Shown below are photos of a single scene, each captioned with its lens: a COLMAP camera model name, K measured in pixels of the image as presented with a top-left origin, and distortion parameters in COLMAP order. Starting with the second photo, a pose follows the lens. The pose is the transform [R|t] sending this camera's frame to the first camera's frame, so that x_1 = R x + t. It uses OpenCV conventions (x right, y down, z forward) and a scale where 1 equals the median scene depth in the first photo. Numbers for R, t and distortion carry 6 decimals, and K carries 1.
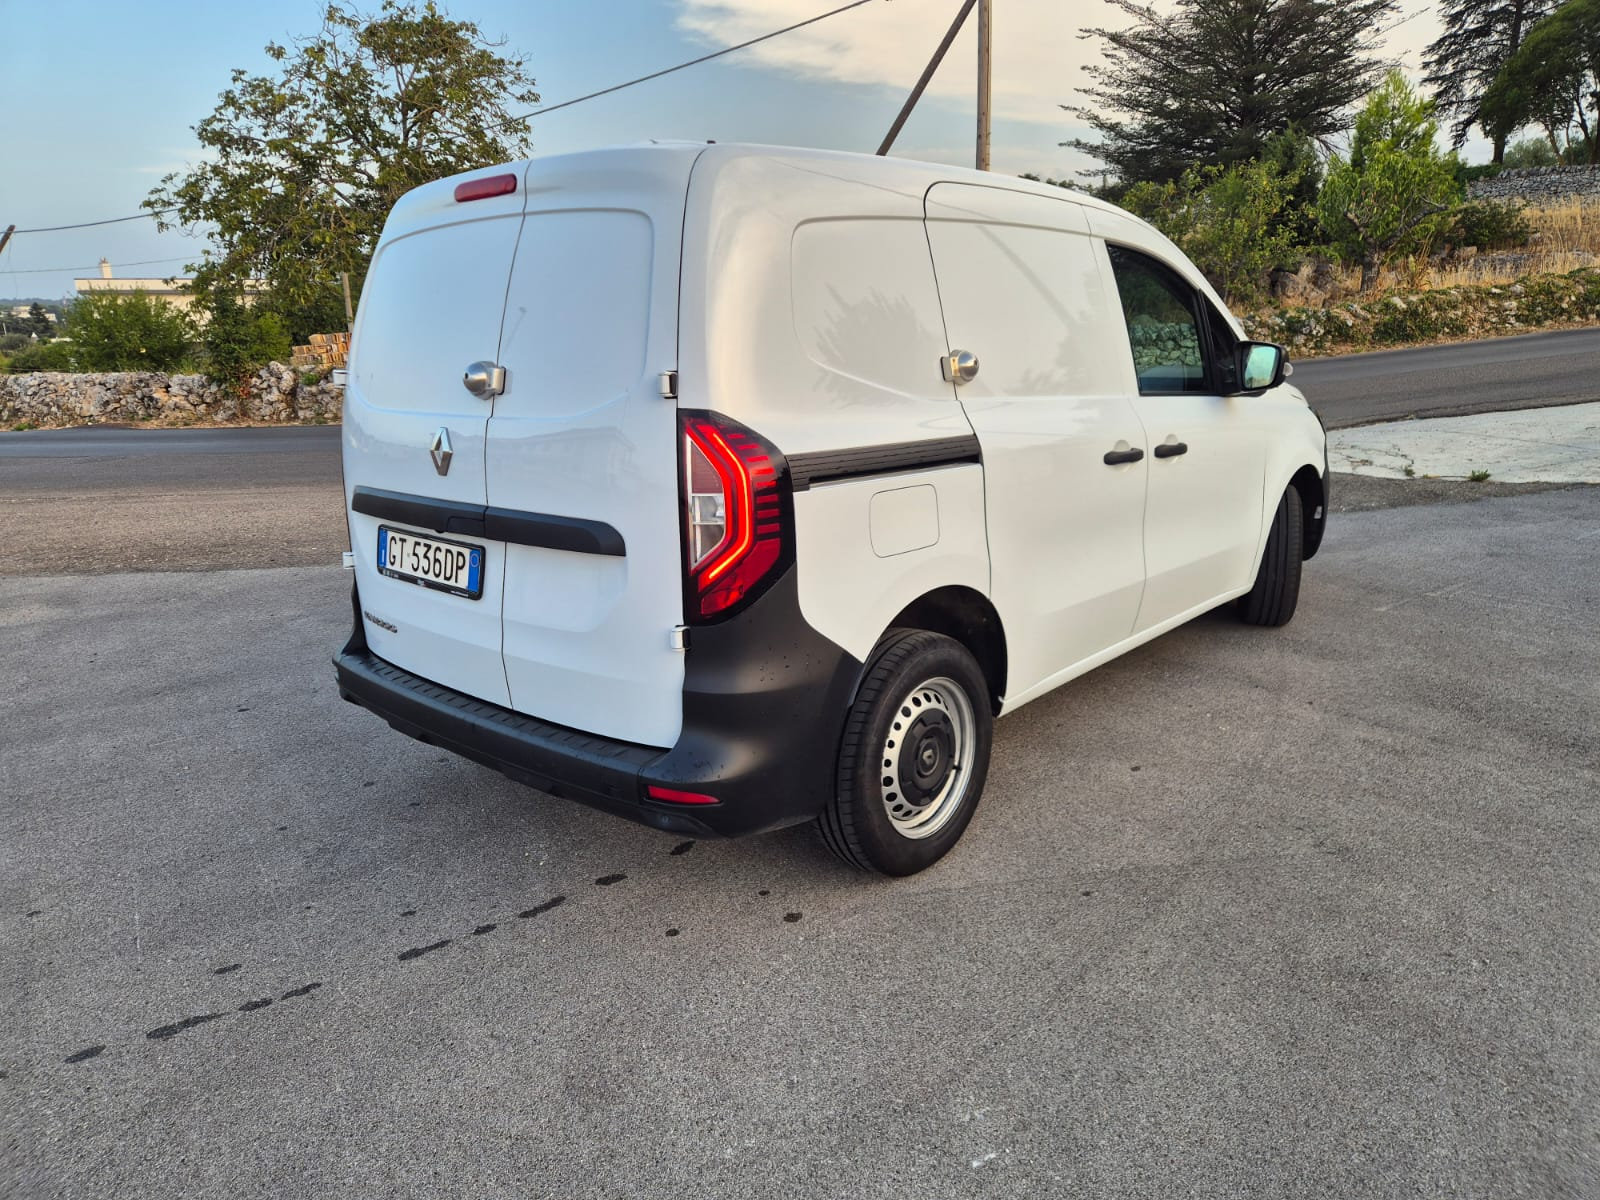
lens RADIAL K [[1059.7, 0, 795.9], [0, 1059.7, 585.3], [0, 0, 1]] dist [0.072775, -0.058168]
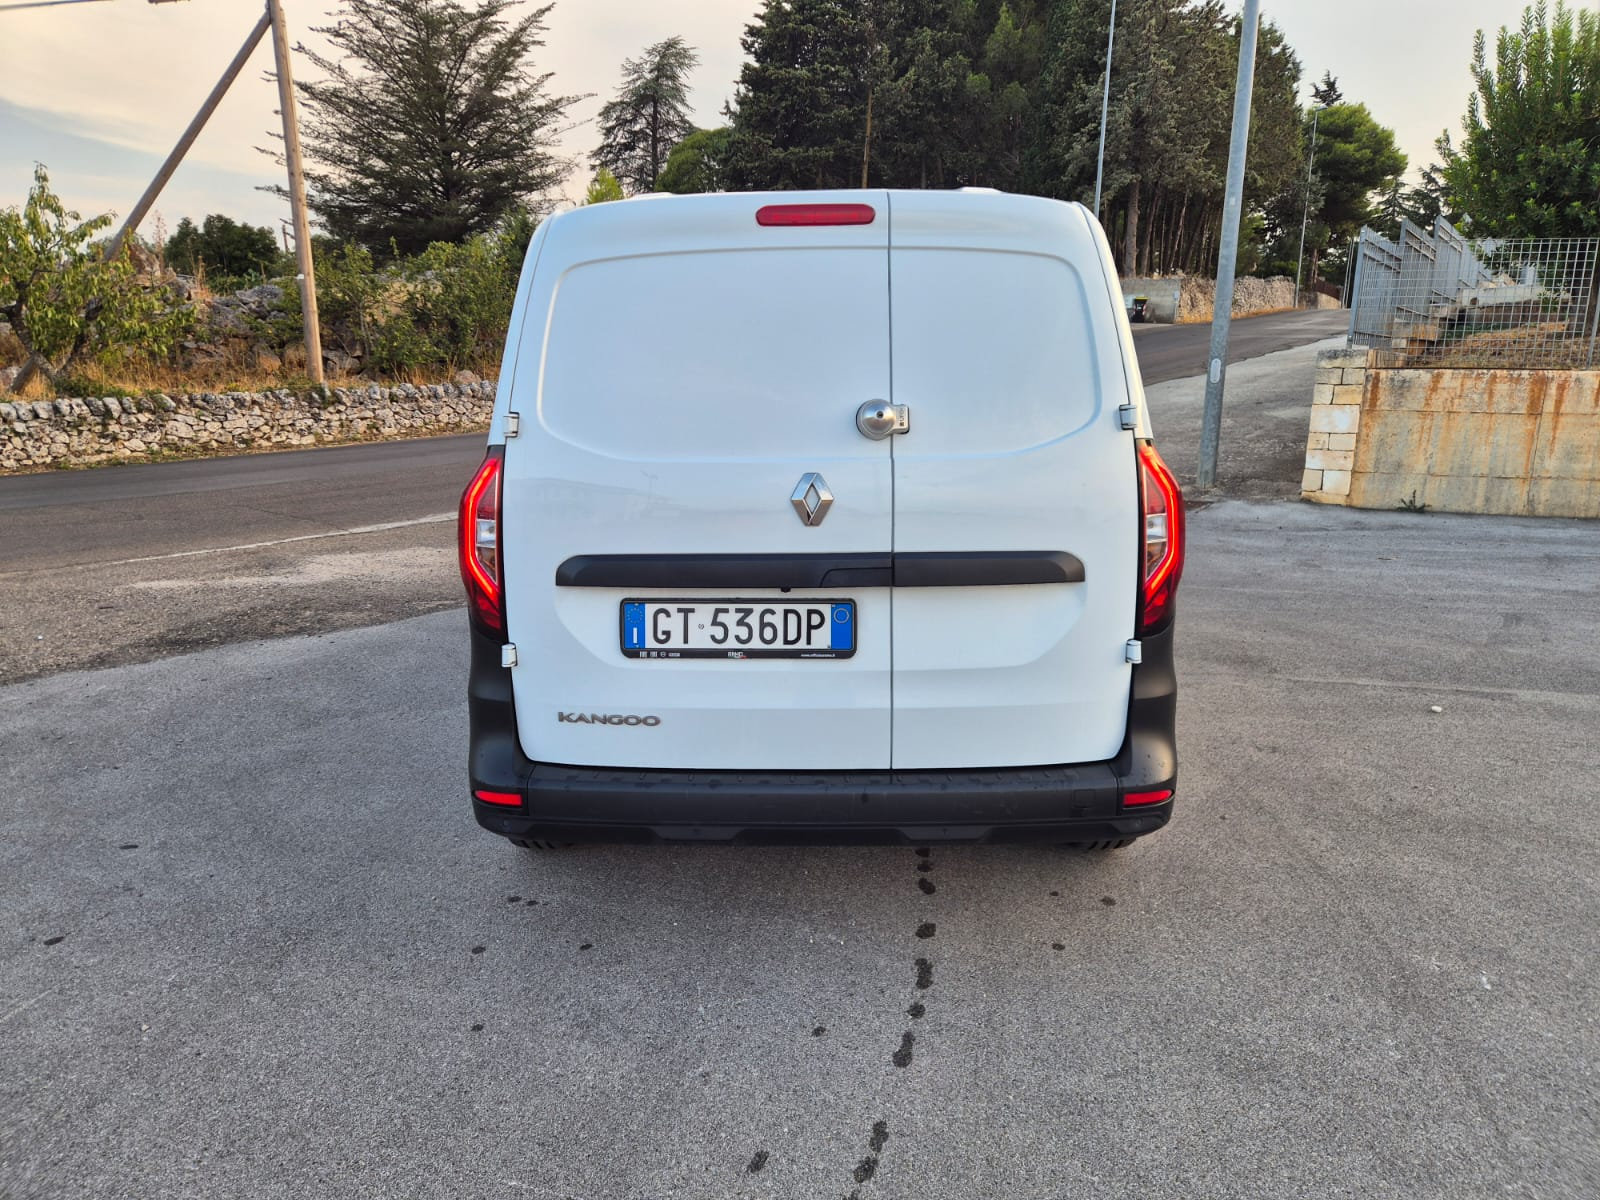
lens RADIAL K [[1059.7, 0, 794.6], [0, 1059.7, 585.6], [0, 0, 1]] dist [0.072775, -0.058168]
pose [[0.763653, -0.105663, 0.636921, -0.827163], [0.138246, 0.990397, -0.001450, -0.048255], [-0.630652, 0.089160, 0.770927, 0.292884]]
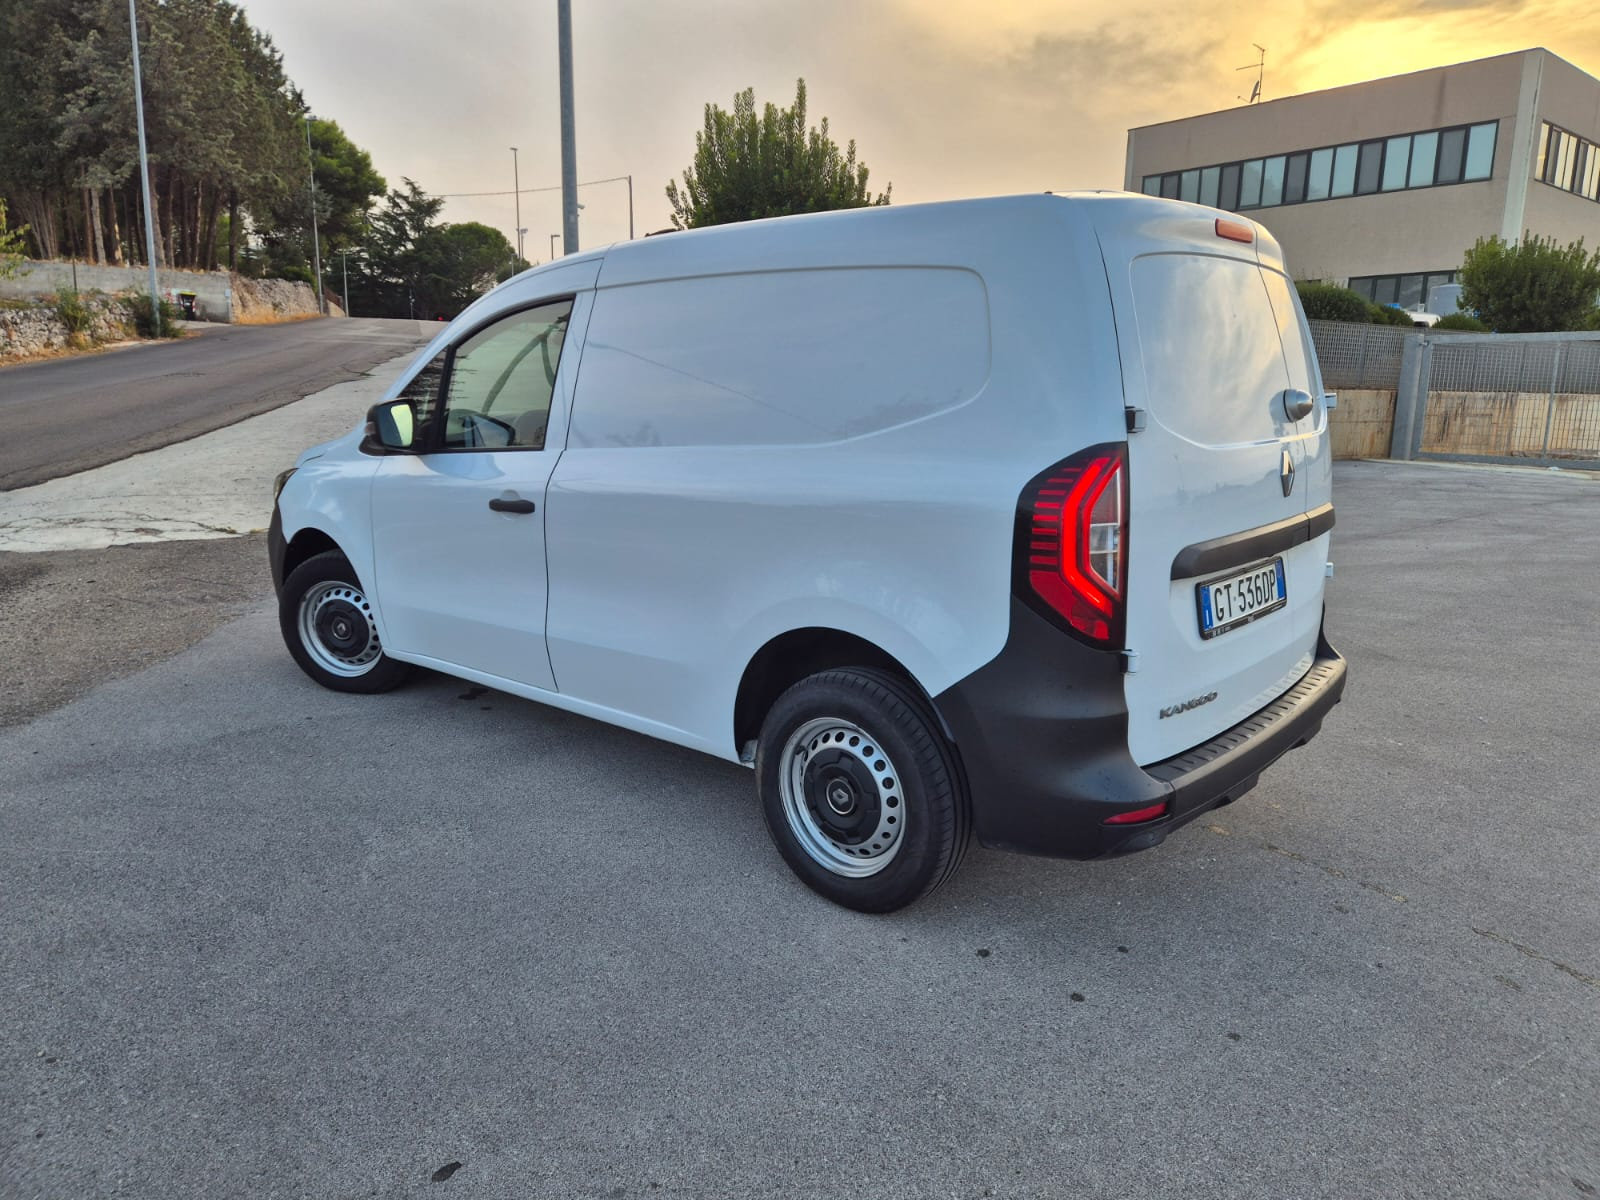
lens RADIAL K [[1059.7, 0, 786.0], [0, 1059.7, 587.0], [0, 0, 1]] dist [0.072775, -0.058168]
pose [[-0.001462, -0.168488, 0.985703, -1.255753], [0.233078, 0.958498, 0.164183, -0.277065], [-0.972457, 0.229986, 0.037869, 1.319196]]
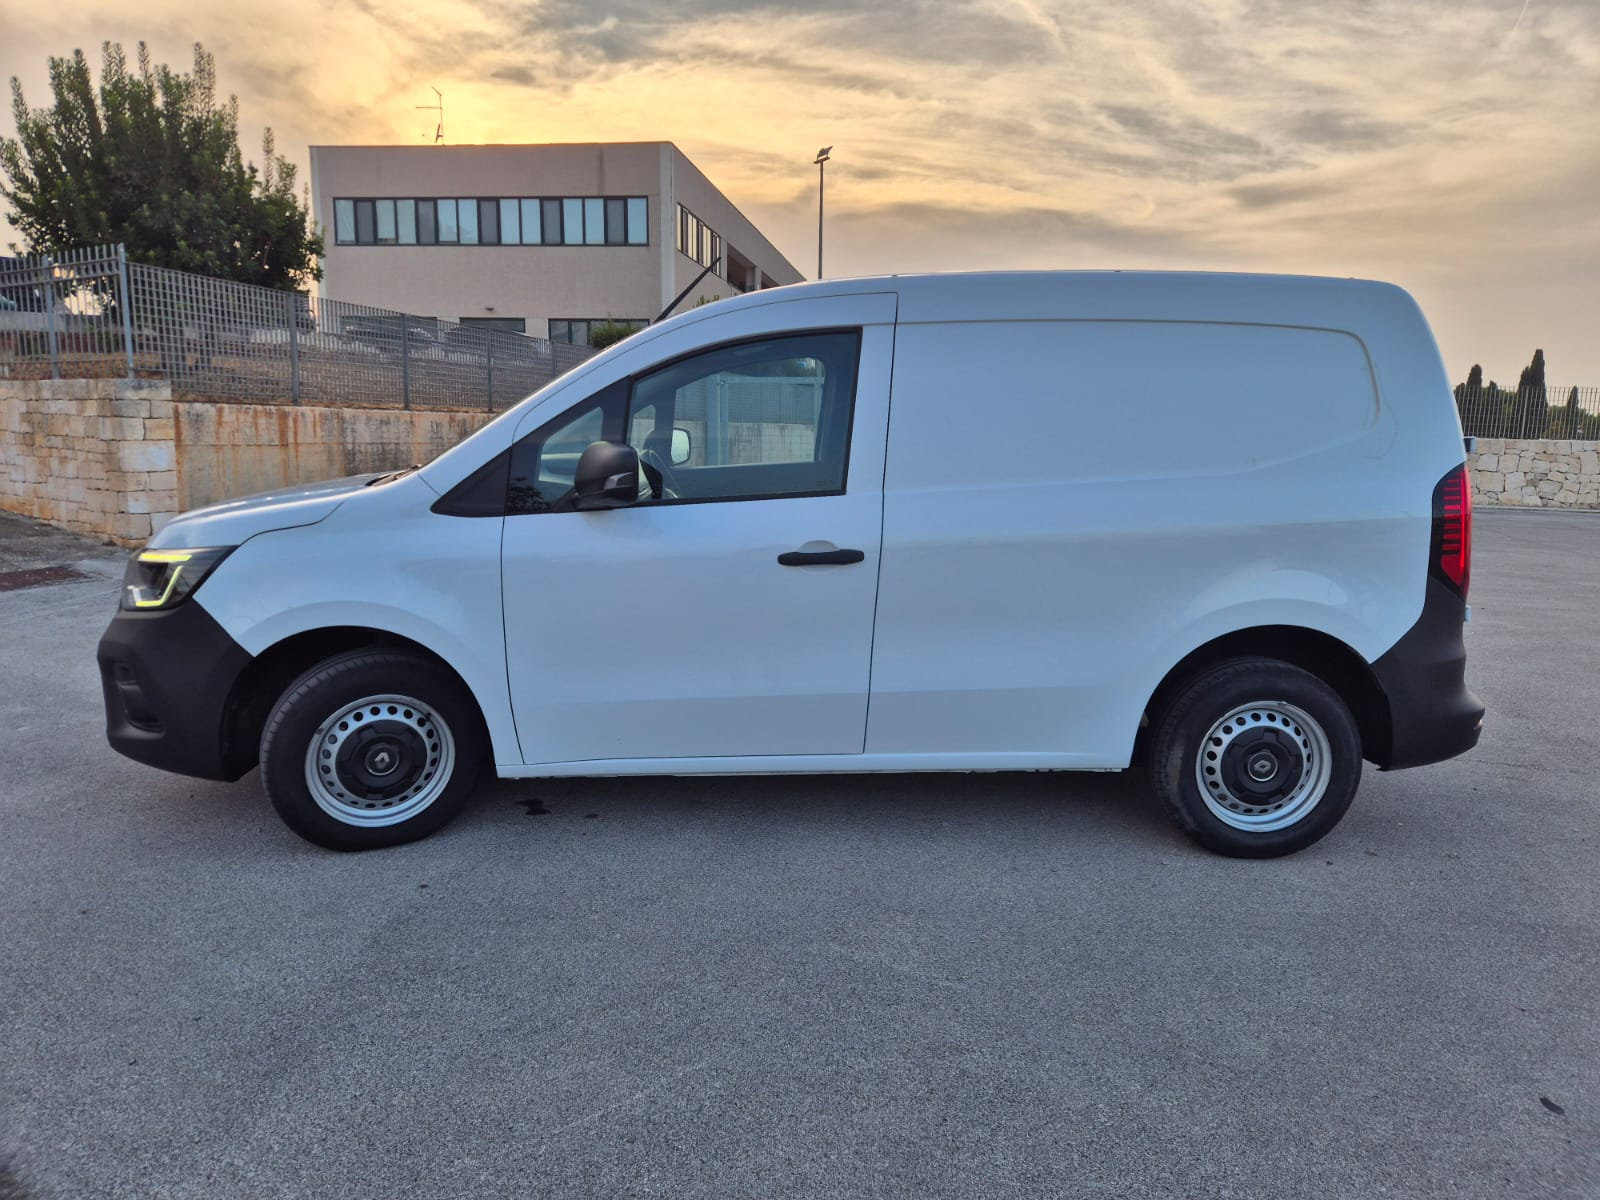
lens RADIAL K [[1059.7, 0, 792.6], [0, 1059.7, 595.0], [0, 0, 1]] dist [0.072775, -0.058168]
pose [[-0.680817, -0.106637, 0.724650, -0.854251], [0.182218, 0.933582, 0.308579, -0.521562], [-0.709426, 0.342129, -0.616167, 2.262914]]
